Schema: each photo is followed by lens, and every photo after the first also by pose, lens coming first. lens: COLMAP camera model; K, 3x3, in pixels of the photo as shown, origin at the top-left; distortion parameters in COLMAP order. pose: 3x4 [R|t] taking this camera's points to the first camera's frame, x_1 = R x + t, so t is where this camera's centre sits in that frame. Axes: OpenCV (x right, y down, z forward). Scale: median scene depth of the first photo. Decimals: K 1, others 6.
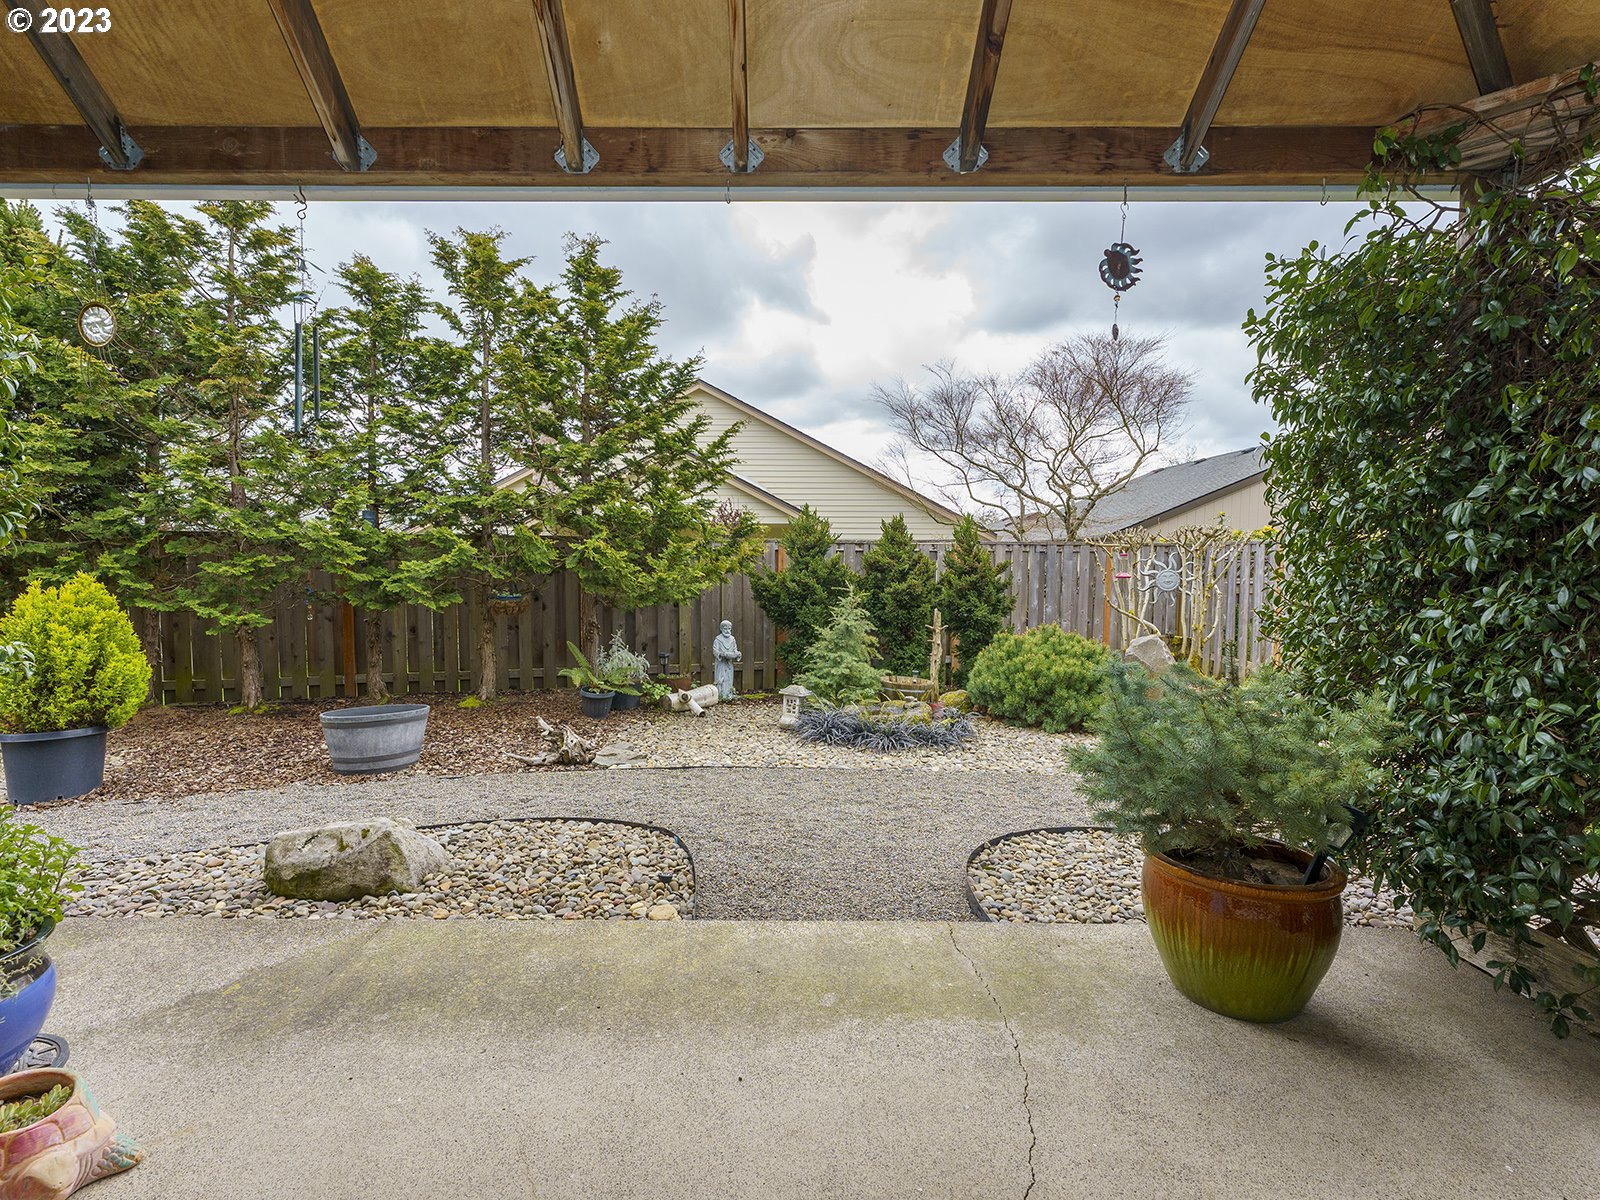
lens RADIAL K [[689.9, 0, 751.9], [0, 689.9, 592.7], [0, 0, 1]] dist [-0.001151, -0.000356]
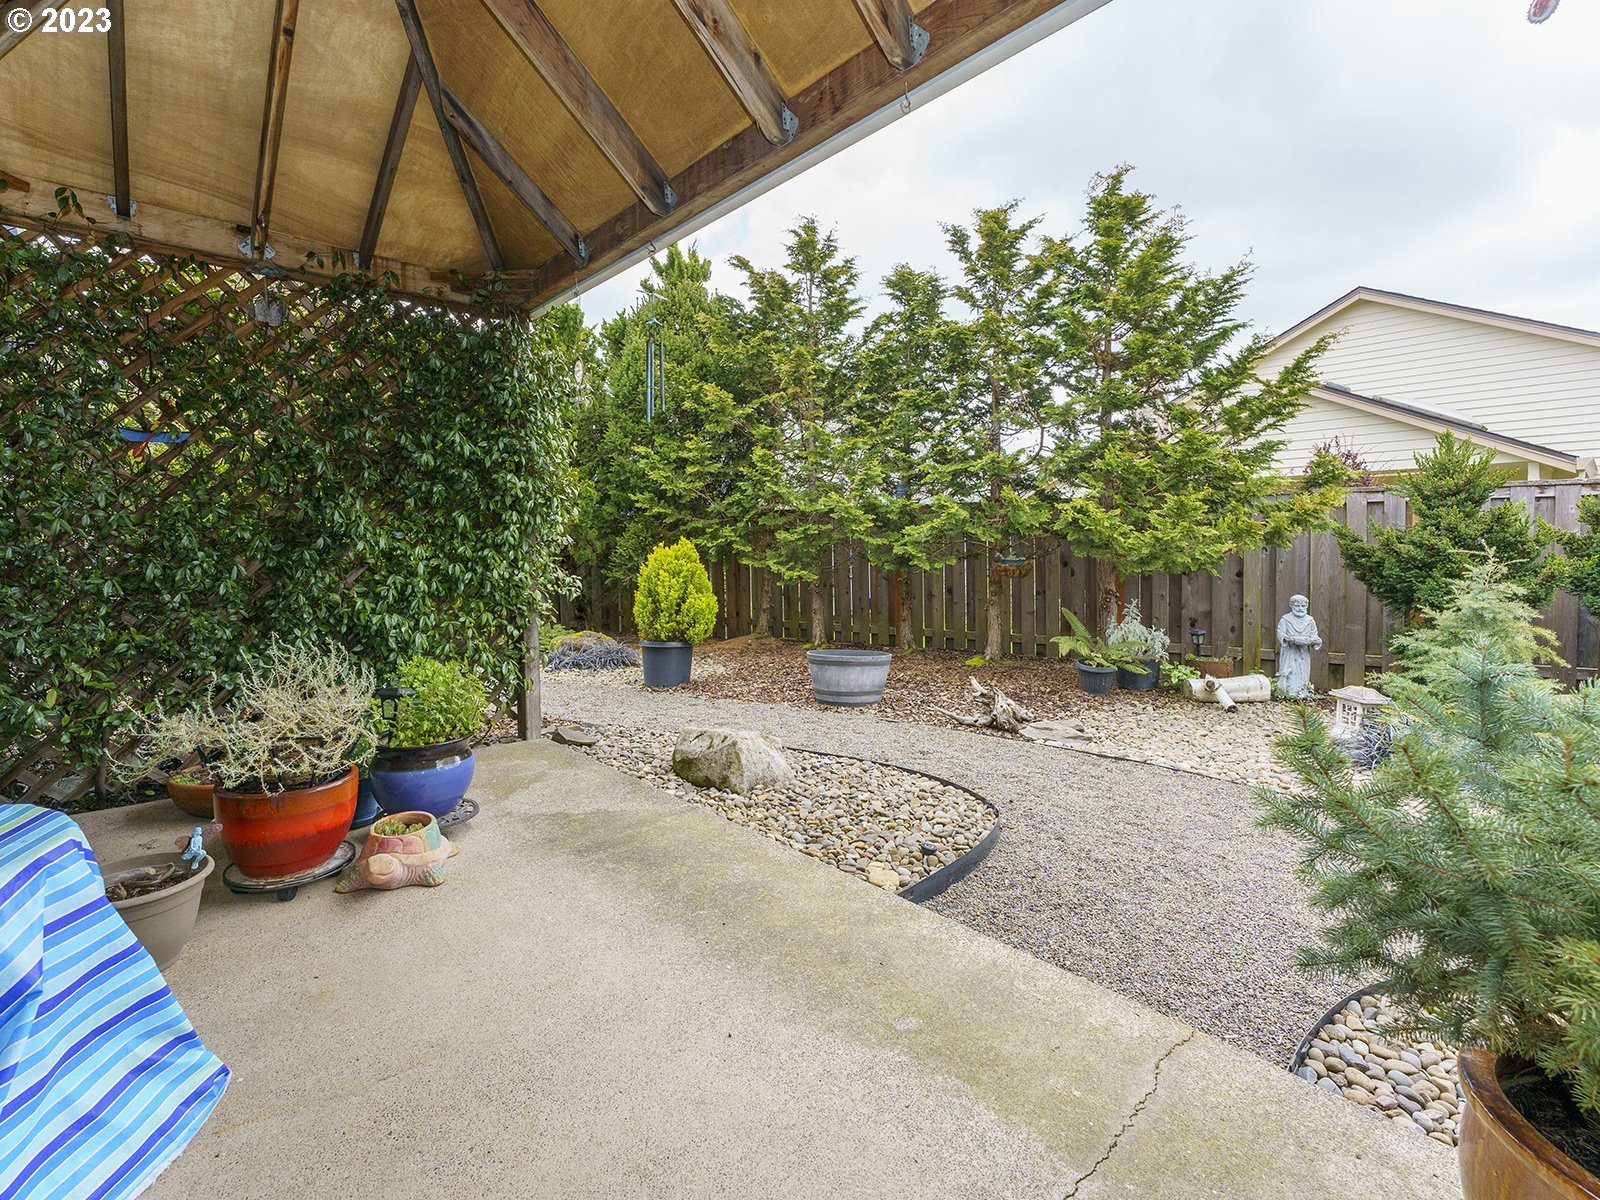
lens RADIAL K [[682.2, 0, 772.8], [0, 682.2, 552.8], [0, 0, 1]] dist [0.000770, -0.000360]
pose [[0.703482, 0.002854, -0.710707, 0.121979], [-0.011430, 0.999908, -0.007299, 0.007261], [0.710621, 0.013258, 0.703450, 0.064009]]
